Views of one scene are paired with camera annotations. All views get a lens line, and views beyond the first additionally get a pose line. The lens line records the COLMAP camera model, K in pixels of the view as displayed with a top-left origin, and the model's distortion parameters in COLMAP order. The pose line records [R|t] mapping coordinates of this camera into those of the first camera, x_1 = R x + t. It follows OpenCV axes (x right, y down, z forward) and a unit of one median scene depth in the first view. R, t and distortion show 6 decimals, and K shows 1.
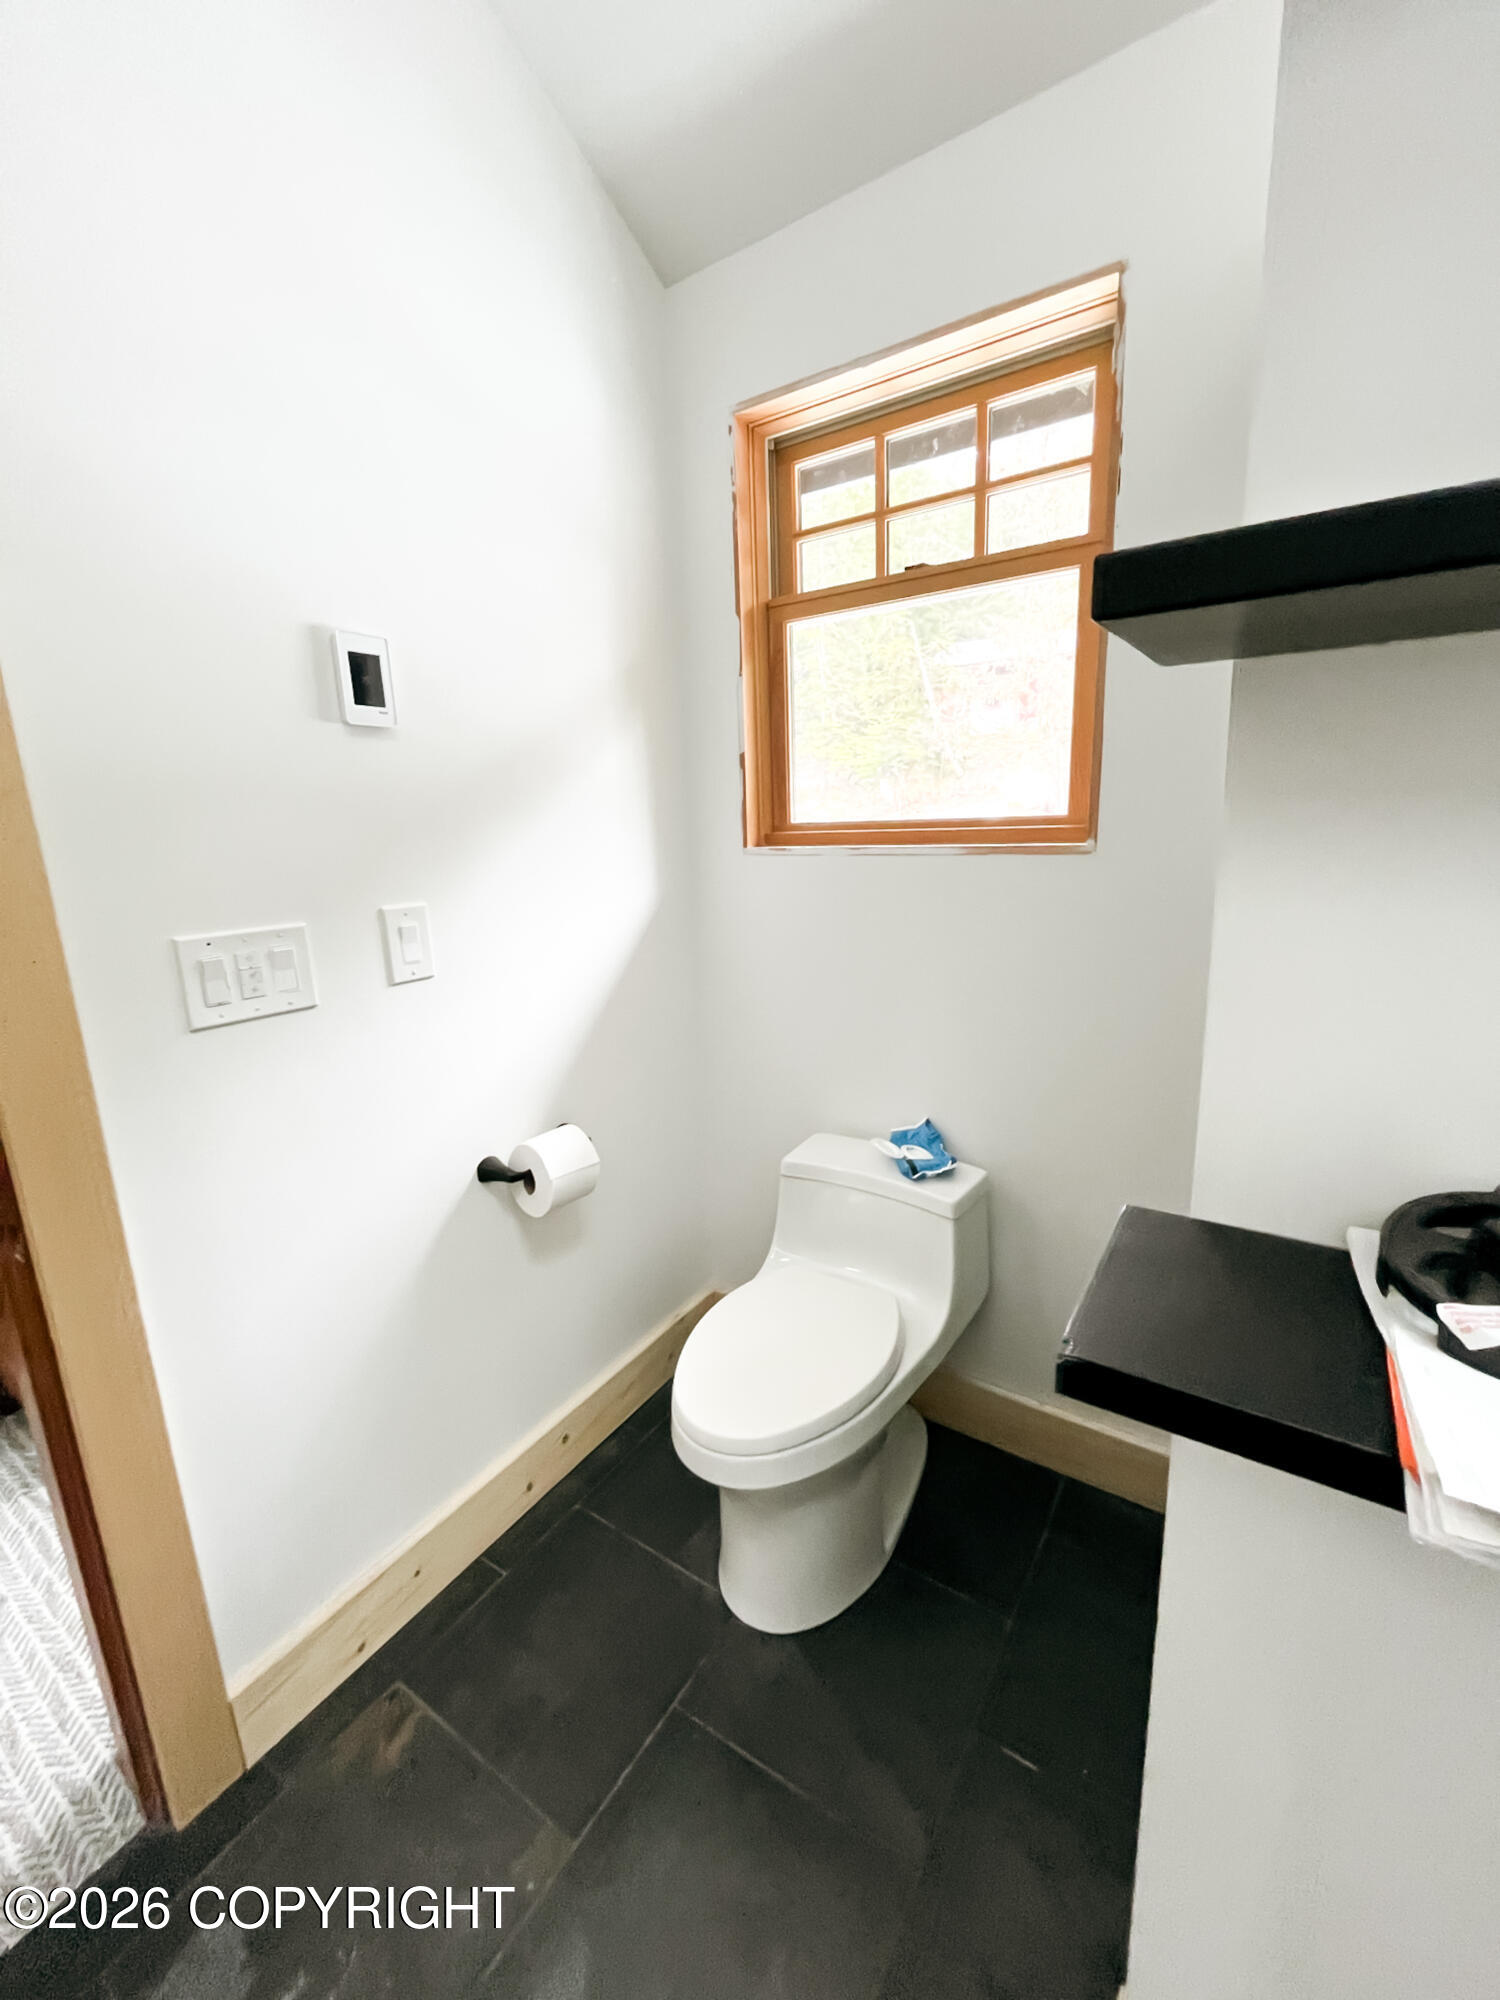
lens RADIAL K [[816.3, 0, 744.6], [0, 816.3, 995.3], [0, 0, 1]] dist [-0.003627, -0.000300]
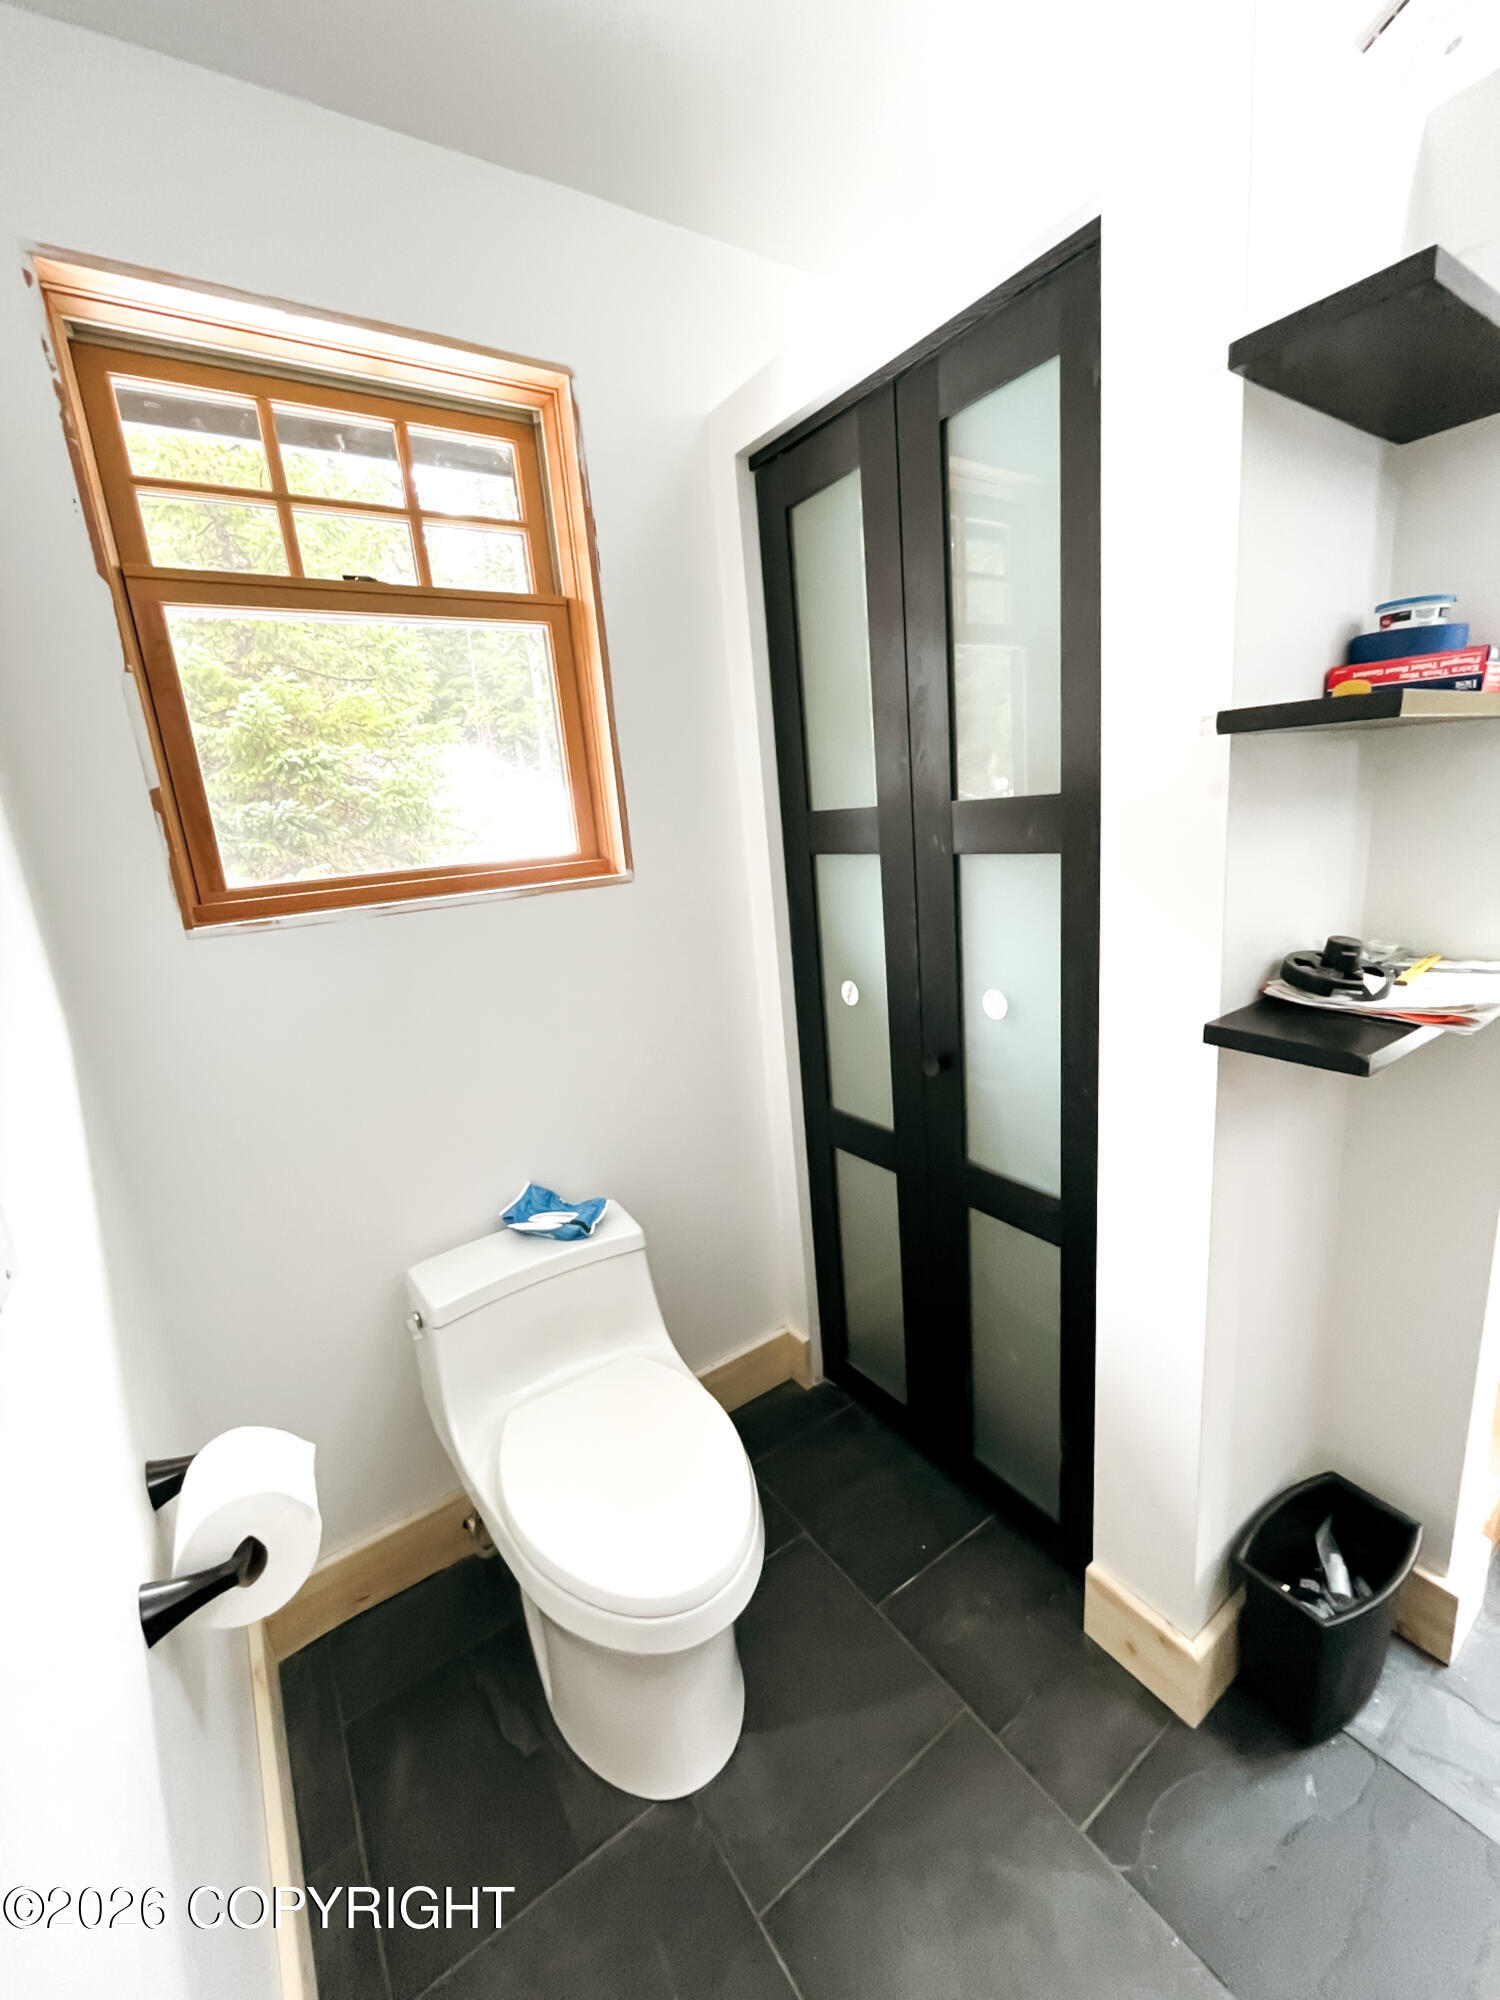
lens RADIAL K [[816.3, 0, 746.2], [0, 816.3, 1003.7], [0, 0, 1]] dist [-0.003627, -0.000300]
pose [[0.370149, -0.203962, 0.906305, -0.503406], [0.268131, 0.957535, 0.105983, -0.079594], [-0.889436, 0.203779, 0.409119, 0.378599]]
